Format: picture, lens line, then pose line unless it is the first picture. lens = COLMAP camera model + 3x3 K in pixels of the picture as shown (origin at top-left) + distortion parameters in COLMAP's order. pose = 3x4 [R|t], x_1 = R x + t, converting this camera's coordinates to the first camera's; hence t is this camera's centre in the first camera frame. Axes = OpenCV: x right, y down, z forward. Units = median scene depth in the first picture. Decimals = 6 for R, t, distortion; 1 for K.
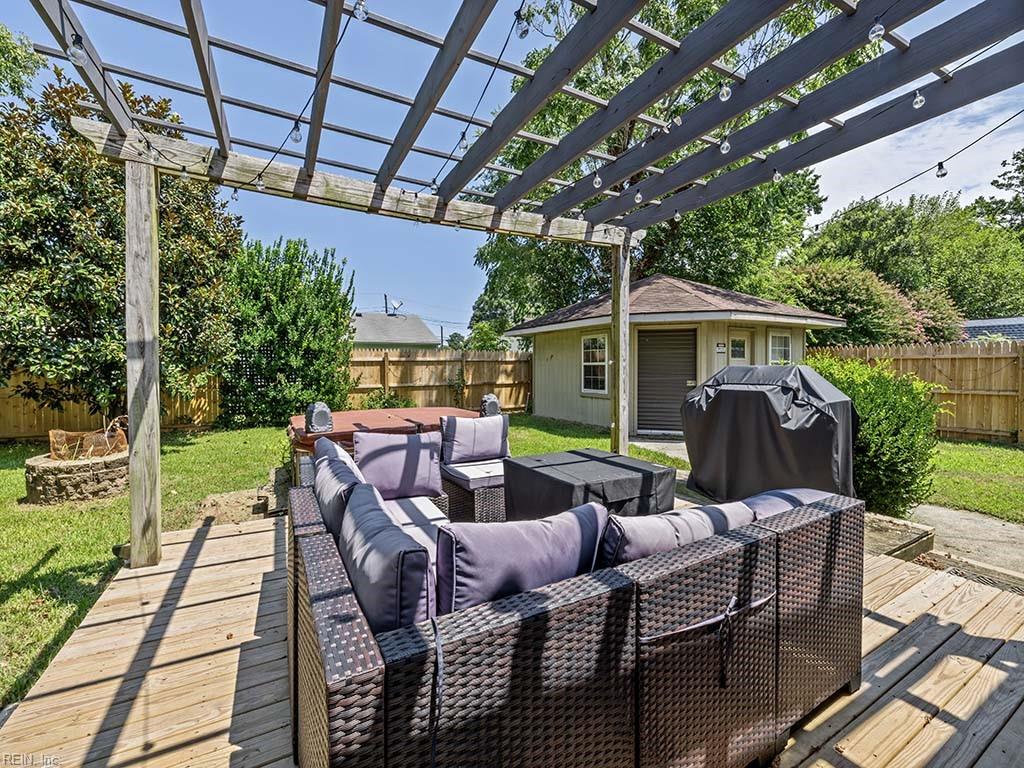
lens RADIAL K [[433.9, 0, 510.1], [0, 433.9, 376.6], [0, 0, 1]] dist [0.001756, 0.000407]
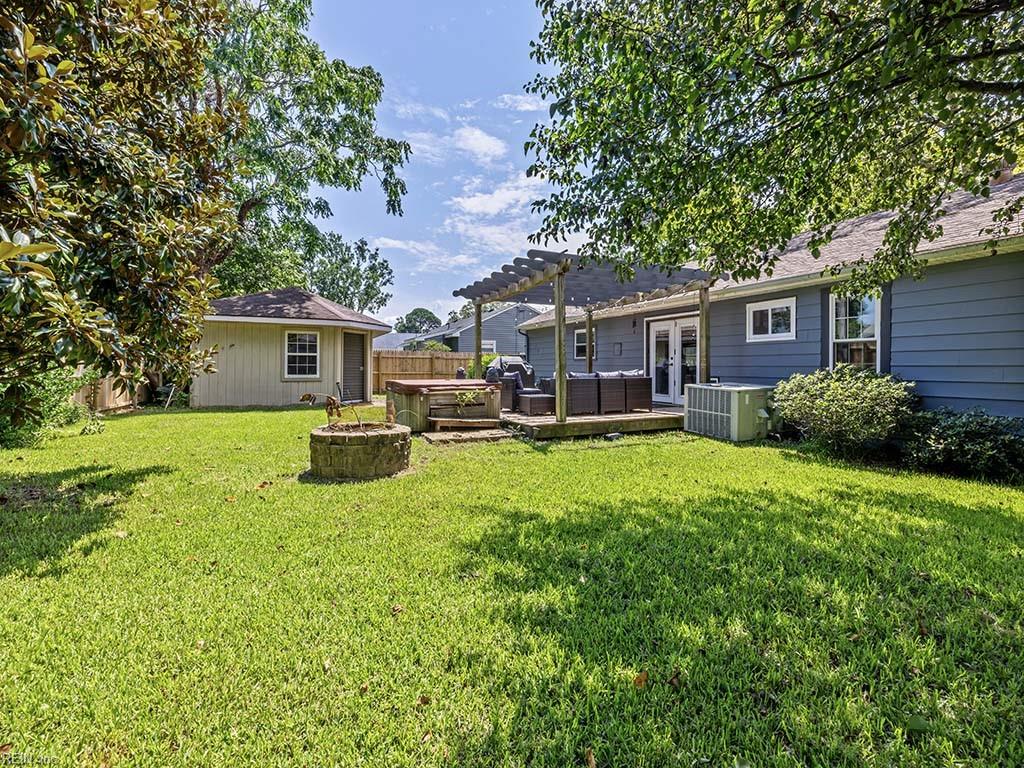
lens RADIAL K [[430.6, 0, 503.1], [0, 430.6, 361.8], [0, 0, 1]] dist [0.002614, 0.000650]
pose [[0.091377, 0.020050, 0.995614, -0.946735], [0.018418, 0.999592, -0.021820, 0.029008], [-0.995646, 0.020331, 0.090971, 0.304855]]
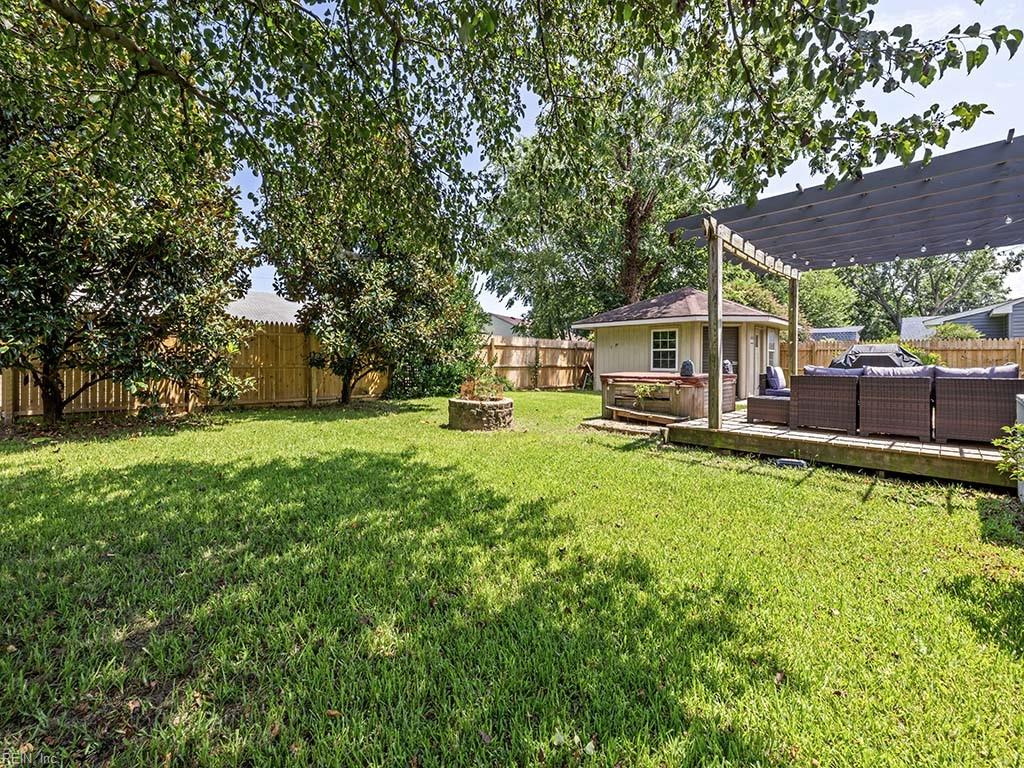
lens RADIAL K [[430.6, 0, 503.1], [0, 430.6, 361.8], [0, 0, 1]] dist [0.002614, 0.000650]
pose [[0.967192, 0.012887, 0.253720, -0.629932], [-0.006776, 0.999666, -0.024945, 0.044876], [-0.253957, 0.022407, 0.966956, -0.193070]]
